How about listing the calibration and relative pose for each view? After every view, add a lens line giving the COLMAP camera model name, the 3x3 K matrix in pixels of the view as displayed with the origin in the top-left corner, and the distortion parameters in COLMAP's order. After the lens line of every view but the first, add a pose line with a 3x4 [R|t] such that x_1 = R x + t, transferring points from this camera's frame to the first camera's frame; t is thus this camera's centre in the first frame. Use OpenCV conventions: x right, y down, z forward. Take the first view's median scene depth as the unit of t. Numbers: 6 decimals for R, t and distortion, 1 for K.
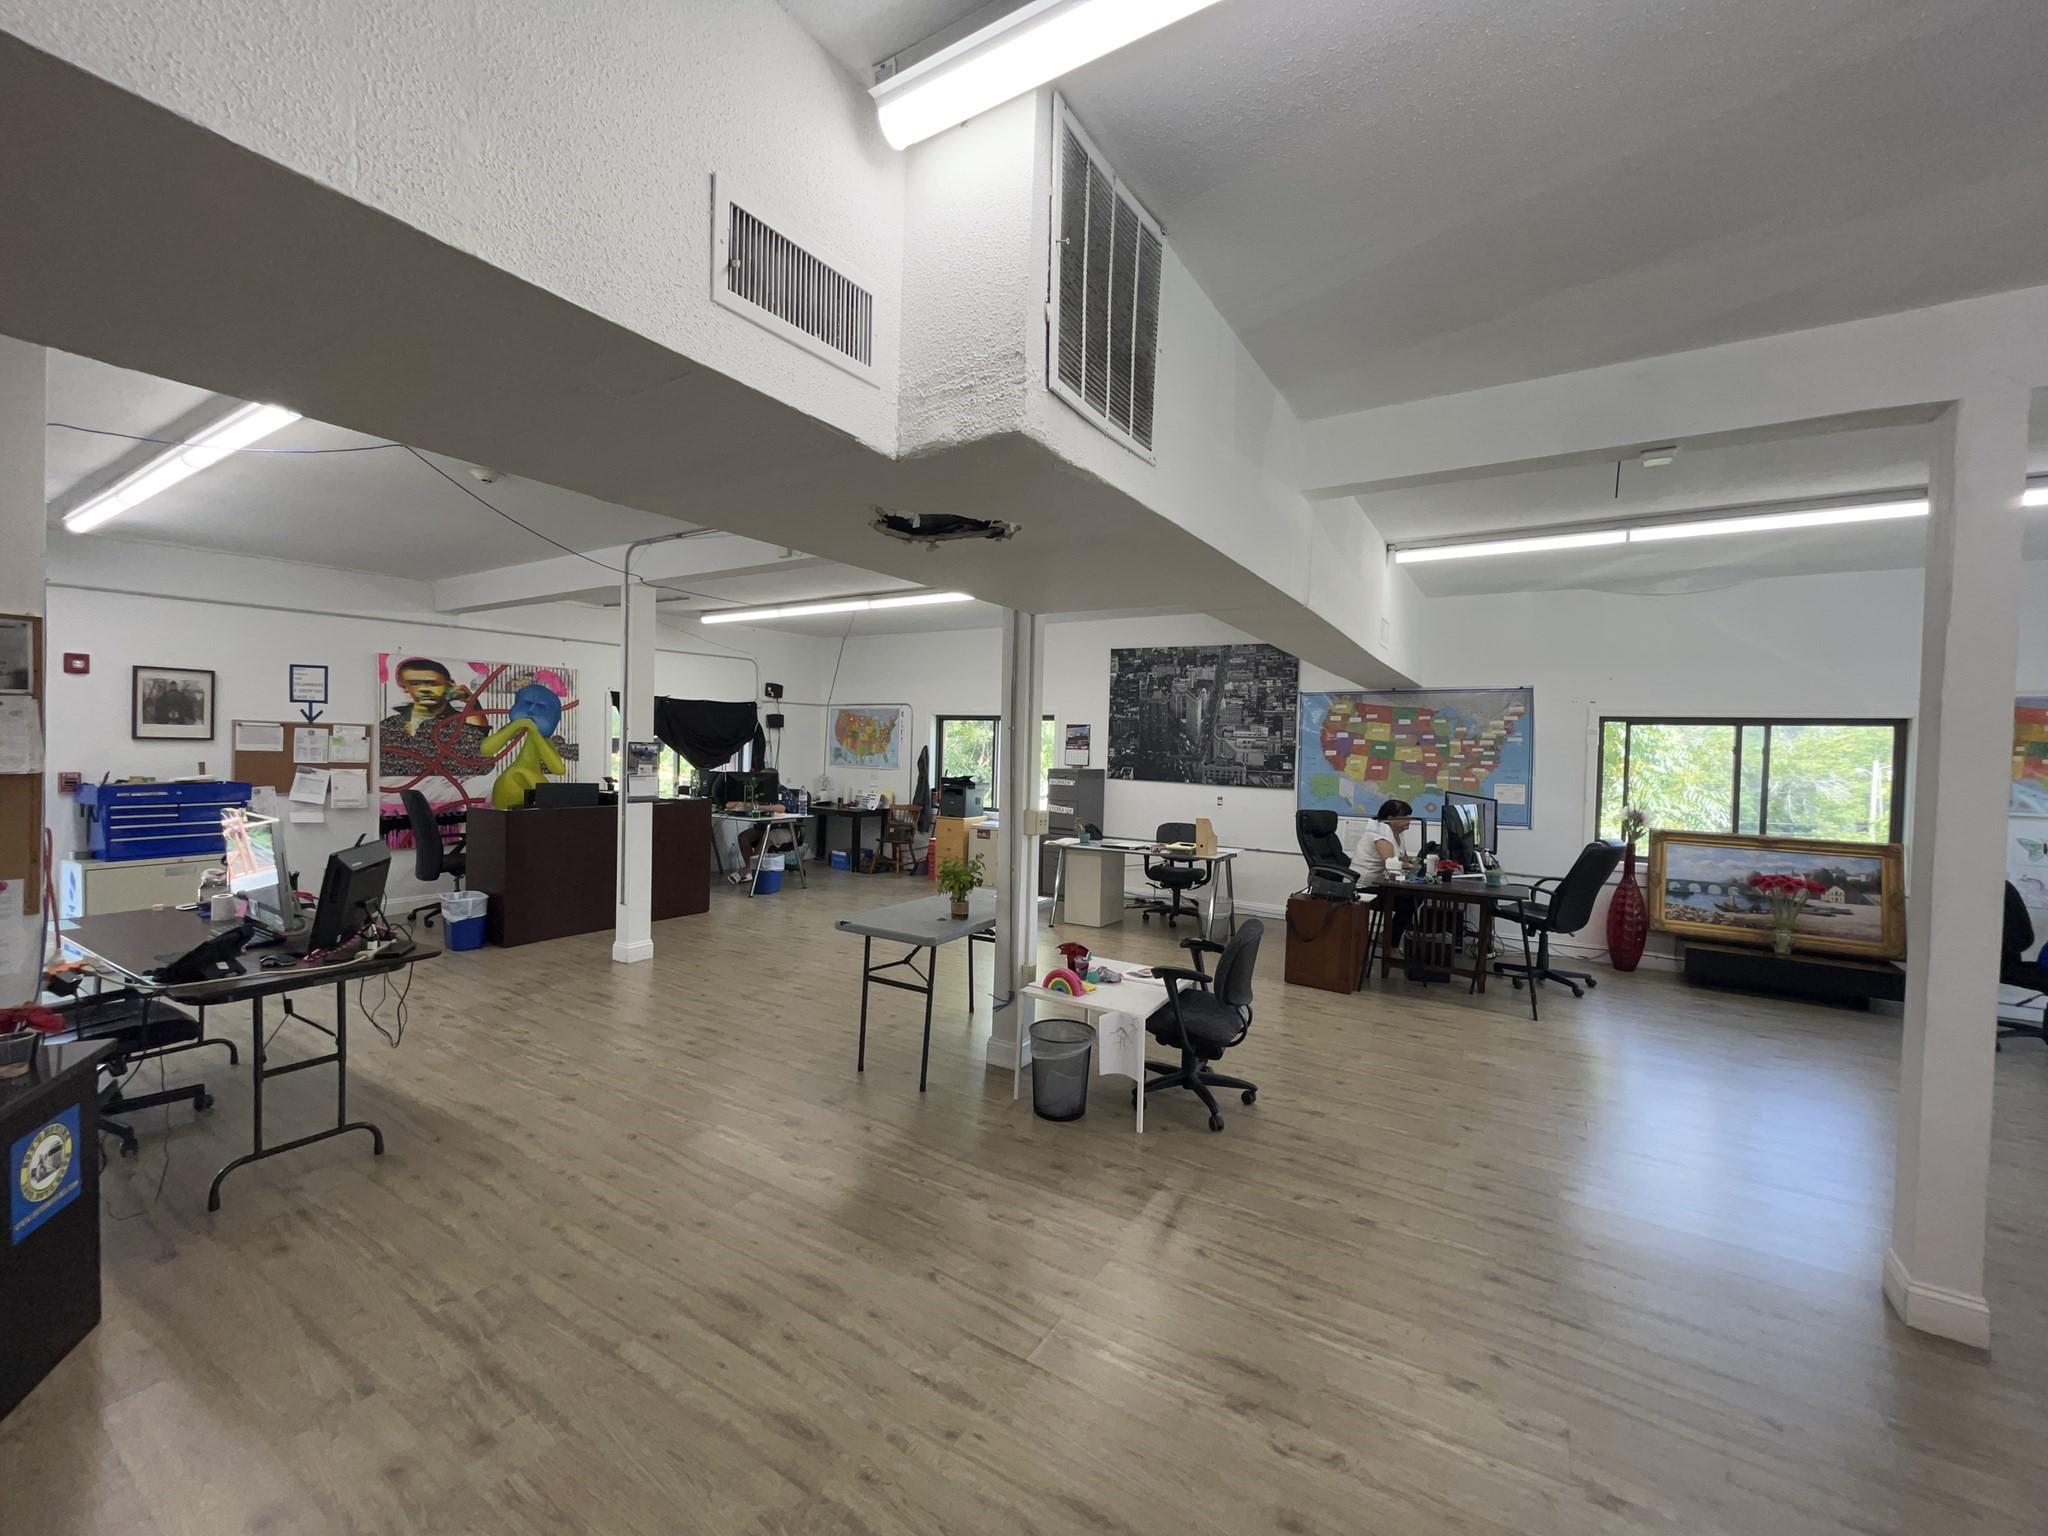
lens RADIAL K [[825.9, 0, 1024.0], [0, 825.9, 768.0], [0, 0, 1]] dist [0.001678, -0.000634]
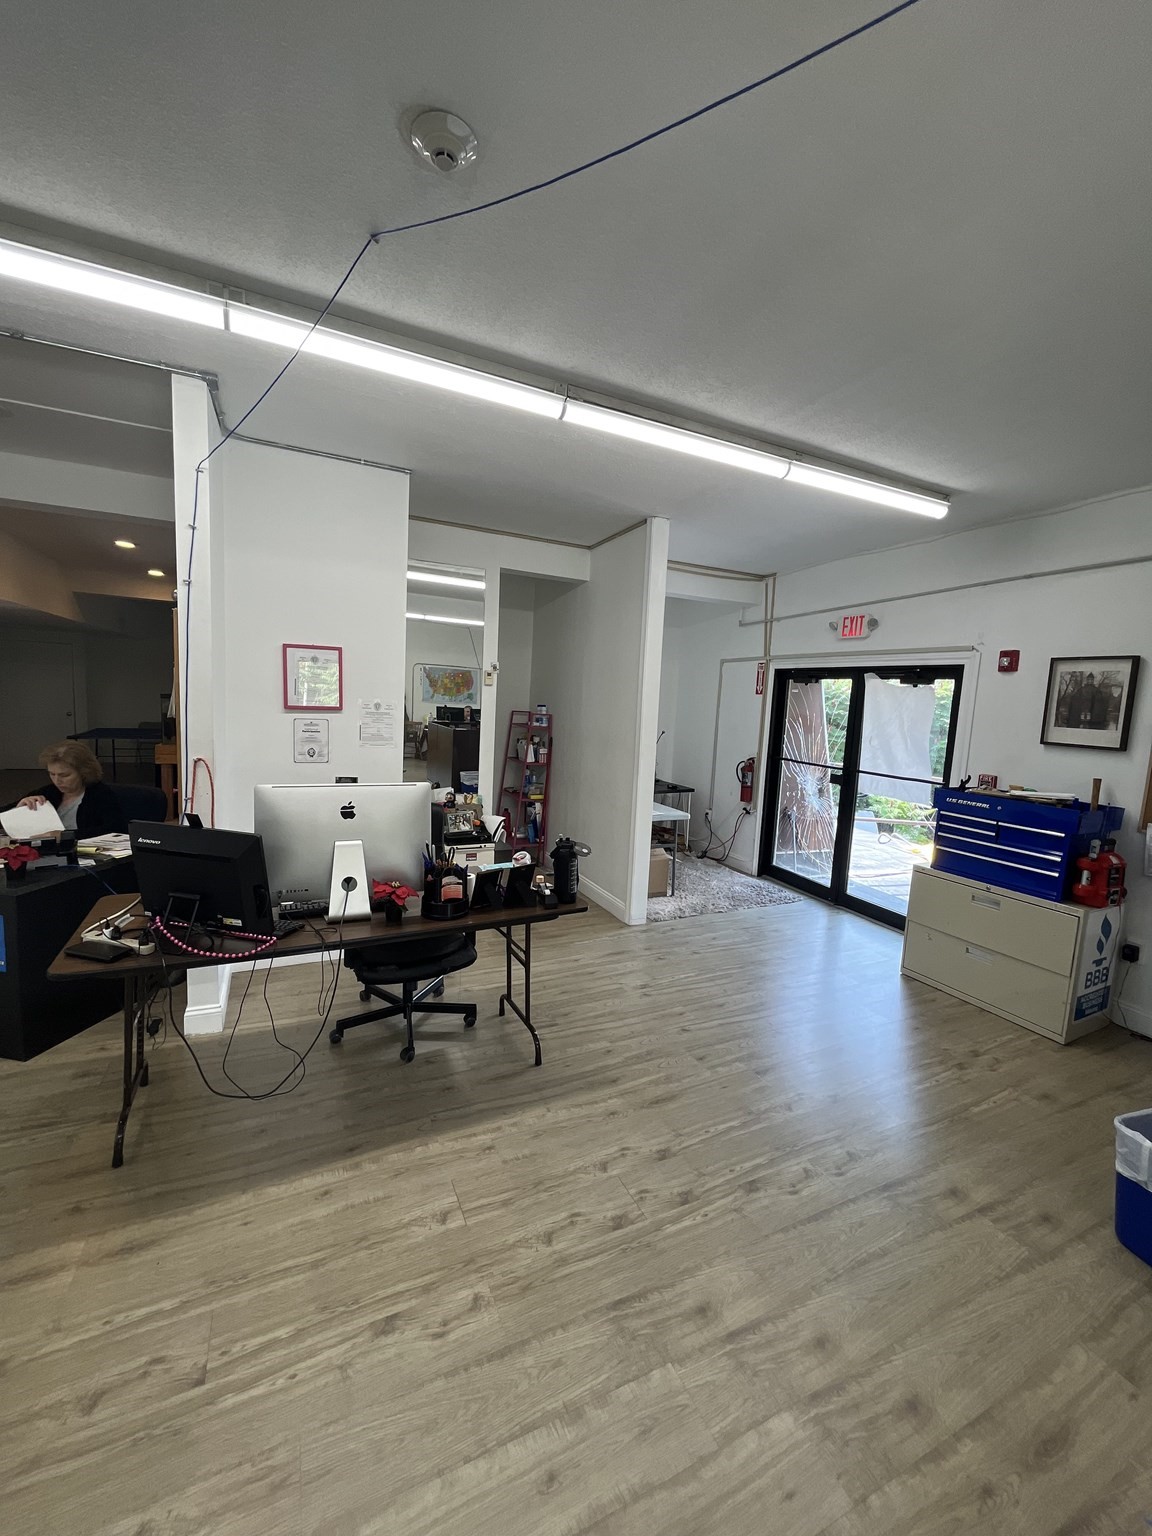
lens RADIAL K [[619.4, 0, 578.7], [0, 619.4, 769.9], [0, 0, 1]] dist [0.001678, -0.000634]
pose [[-0.532495, 0.045317, -0.845219, -0.223238], [-0.088729, 0.990076, 0.108984, -0.029440], [0.841770, 0.133029, -0.523190, 0.753848]]
